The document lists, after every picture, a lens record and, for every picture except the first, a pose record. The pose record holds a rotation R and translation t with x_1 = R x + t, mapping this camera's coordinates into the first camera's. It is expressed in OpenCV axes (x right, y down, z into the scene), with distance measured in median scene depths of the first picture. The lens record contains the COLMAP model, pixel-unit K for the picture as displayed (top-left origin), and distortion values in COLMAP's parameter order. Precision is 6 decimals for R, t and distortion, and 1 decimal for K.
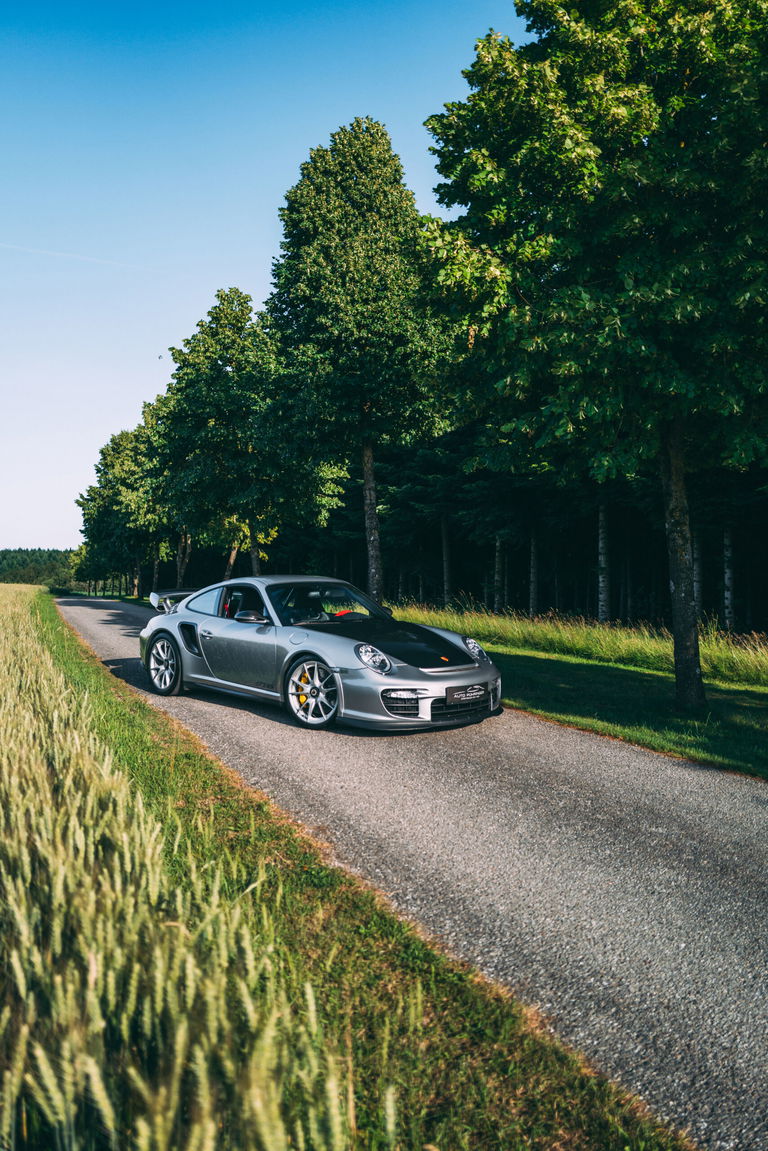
lens RADIAL K [[884.7, 0, 375.8], [0, 884.7, 570.0], [0, 0, 1]] dist [-0.033381, 0.060019]
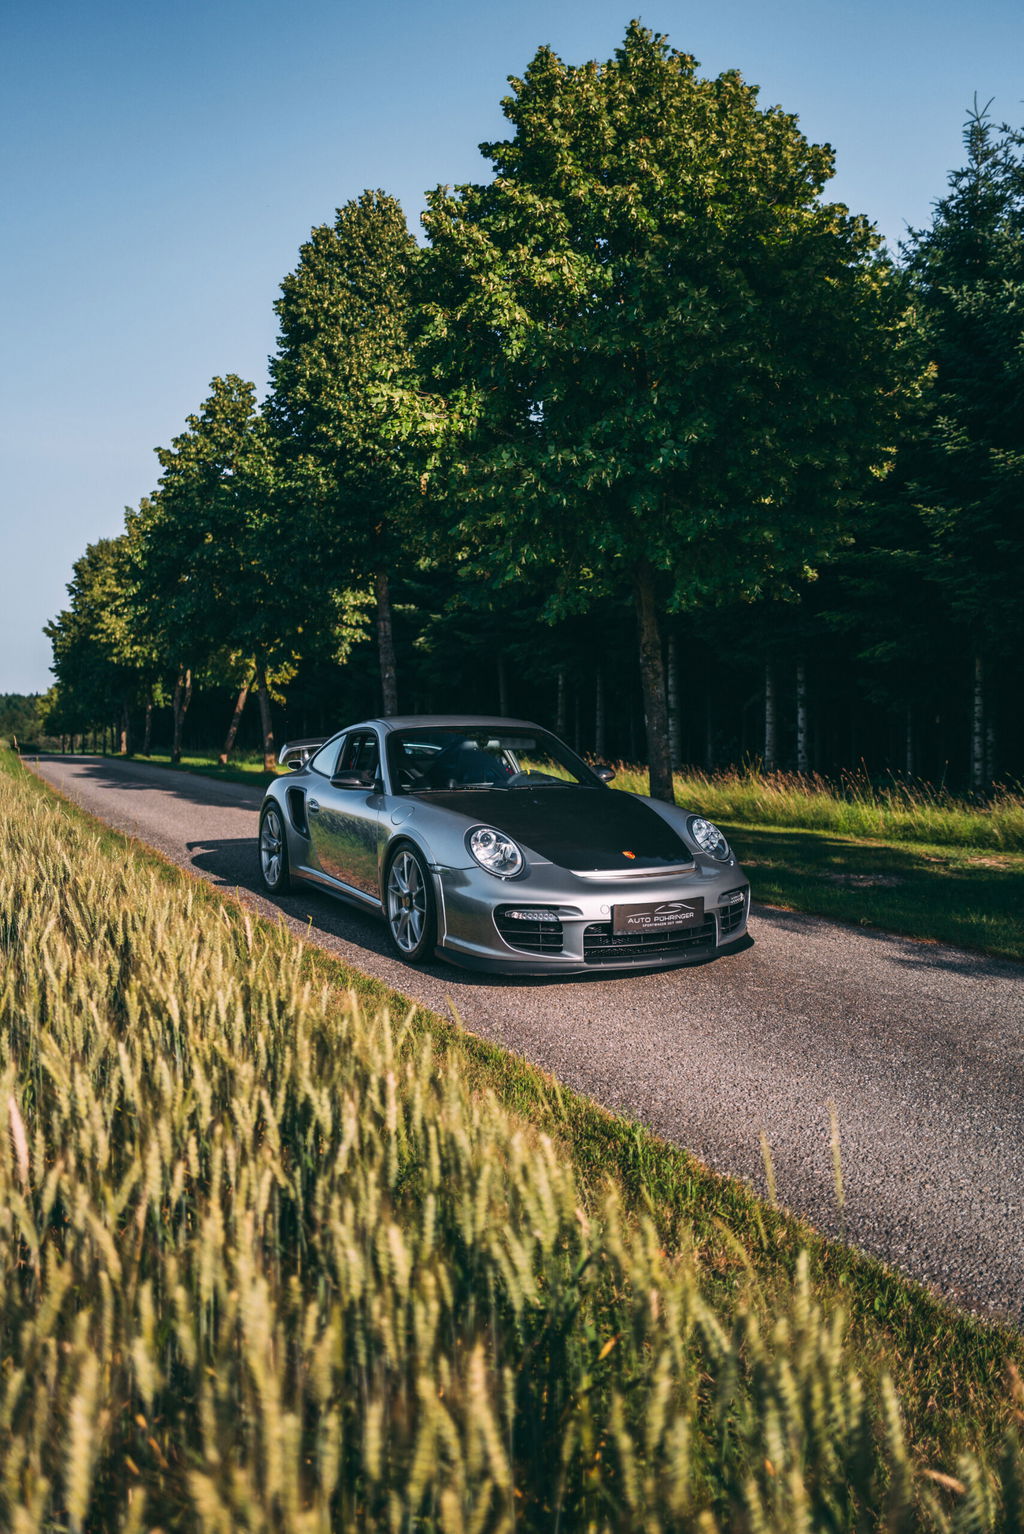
lens RADIAL K [[1179.2, 0, 523.3], [0, 1179.2, 768.5], [0, 0, 1]] dist [-0.033381, 0.060019]
pose [[0.998227, -0.010439, 0.058601, 0.063244], [0.007986, 0.999088, 0.041939, 0.009472], [-0.058985, -0.041397, 0.997400, -0.196078]]
